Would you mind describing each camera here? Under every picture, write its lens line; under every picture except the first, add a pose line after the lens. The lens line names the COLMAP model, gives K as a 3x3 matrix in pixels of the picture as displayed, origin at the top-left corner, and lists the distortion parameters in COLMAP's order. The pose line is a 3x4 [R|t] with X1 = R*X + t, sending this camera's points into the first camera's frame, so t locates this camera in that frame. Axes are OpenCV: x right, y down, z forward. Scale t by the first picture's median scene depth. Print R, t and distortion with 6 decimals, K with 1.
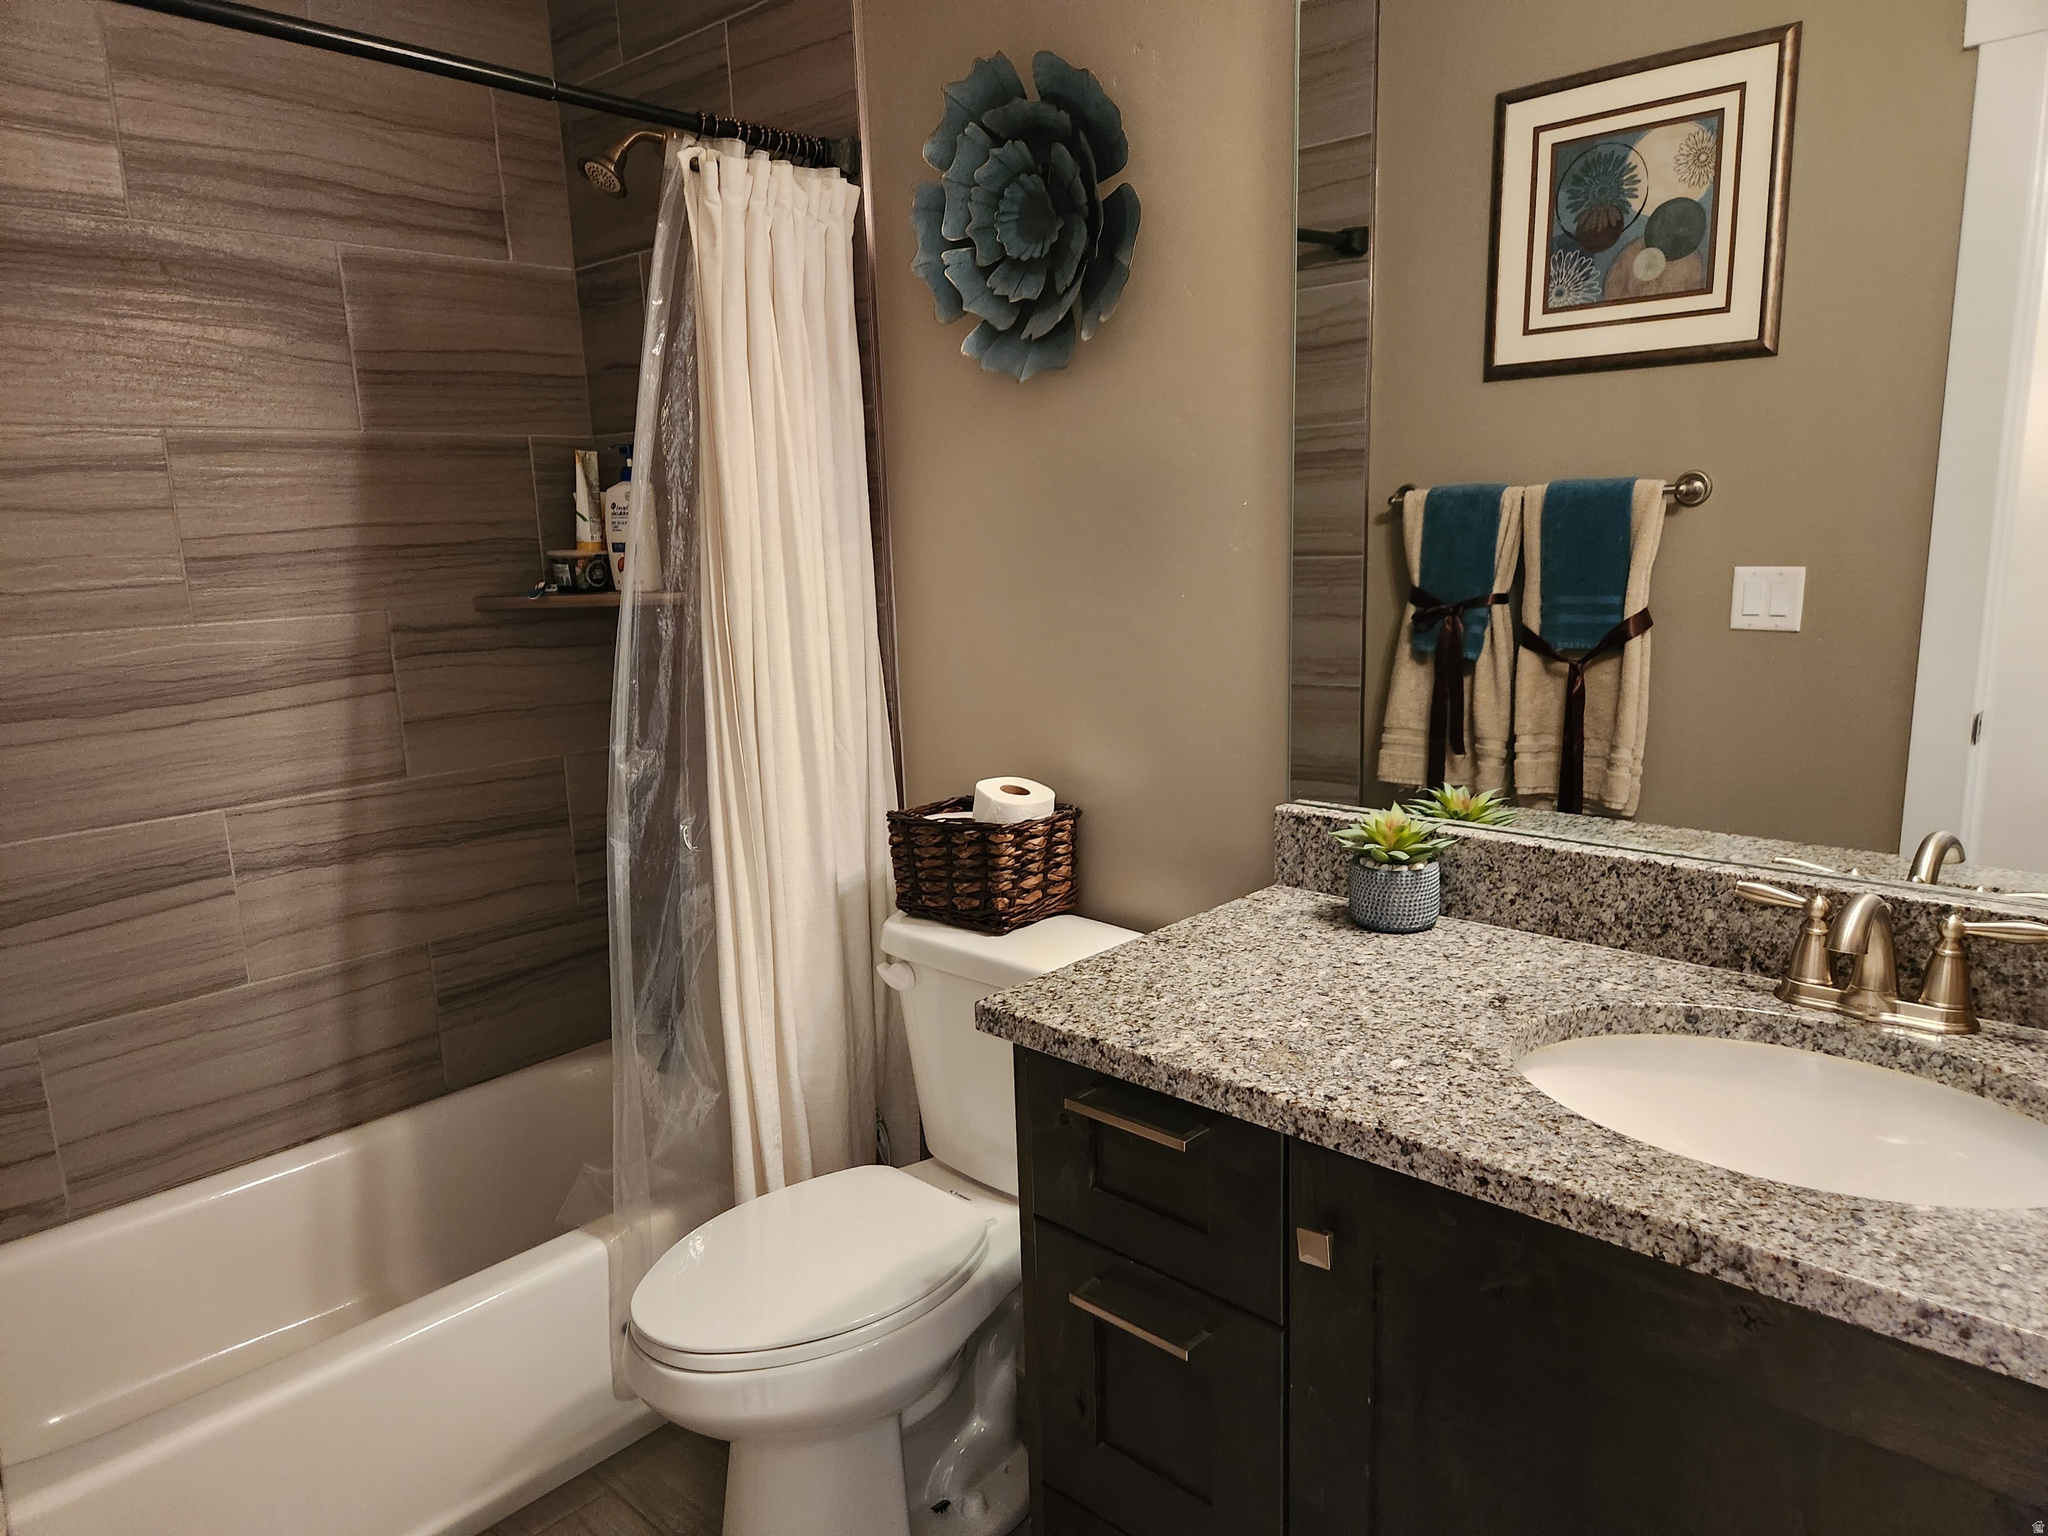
lens RADIAL K [[1377.0, 0, 1035.8], [0, 1377.0, 765.2], [0, 0, 1]] dist [0.058422, -0.038292]
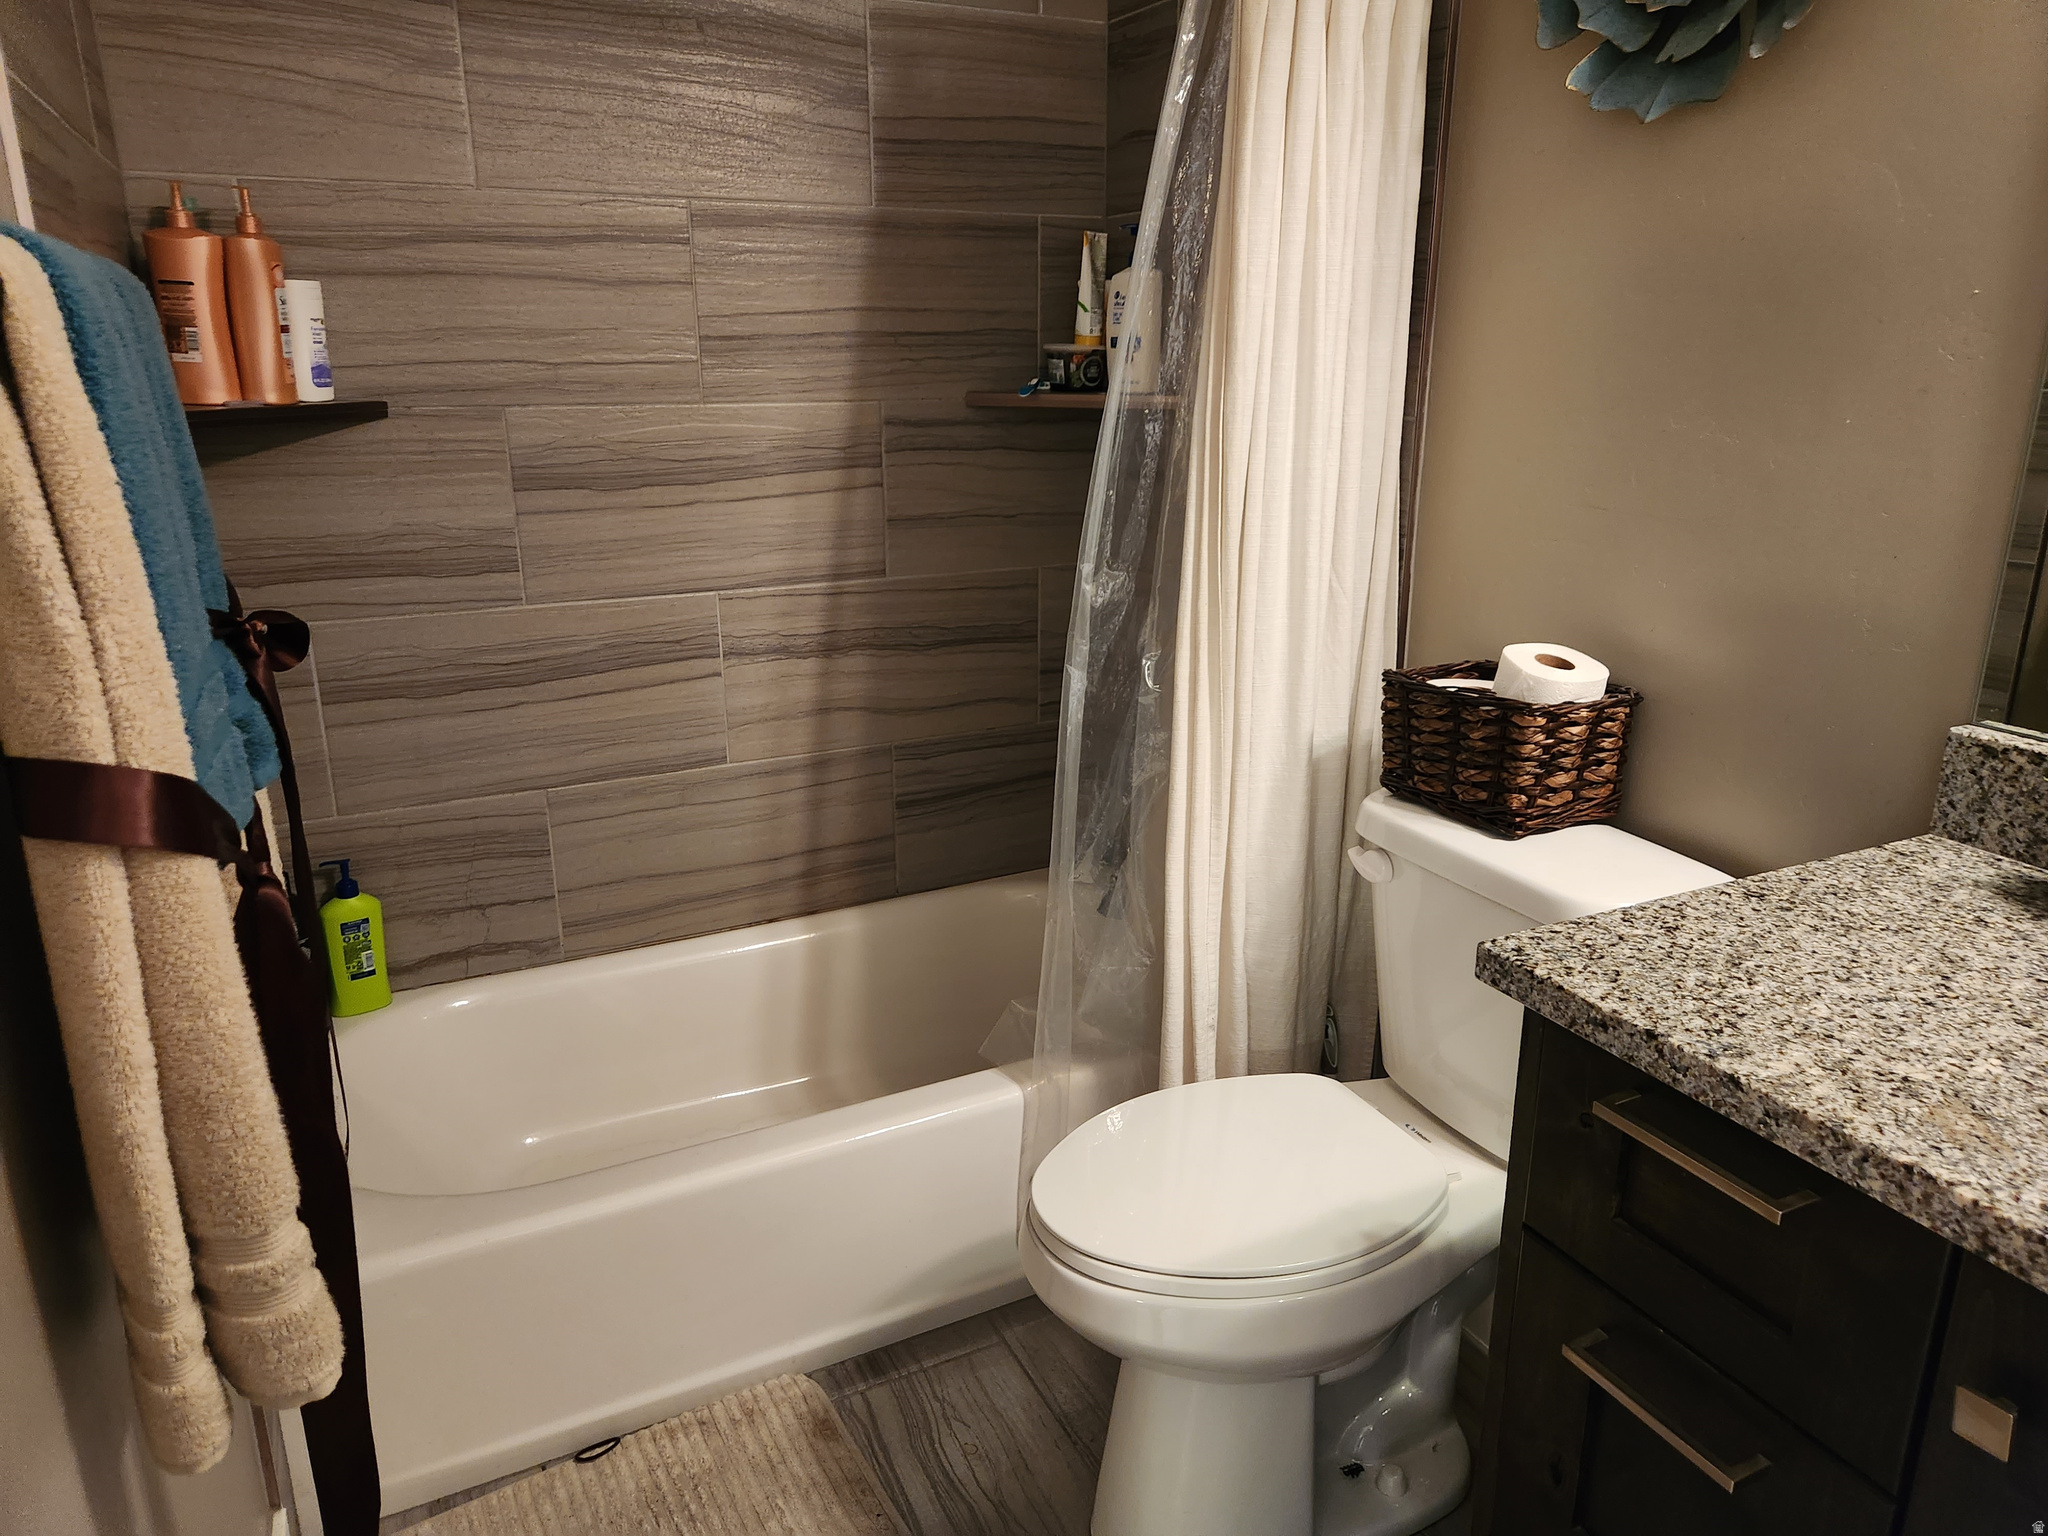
lens RADIAL K [[1377.0, 0, 997.2], [0, 1377.0, 735.9], [0, 0, 1]] dist [0.058422, -0.038292]
pose [[0.925364, 0.132673, -0.355104, -0.022936], [-0.095252, 0.988078, 0.120947, -0.006061], [0.366917, -0.078096, 0.926970, 0.139689]]
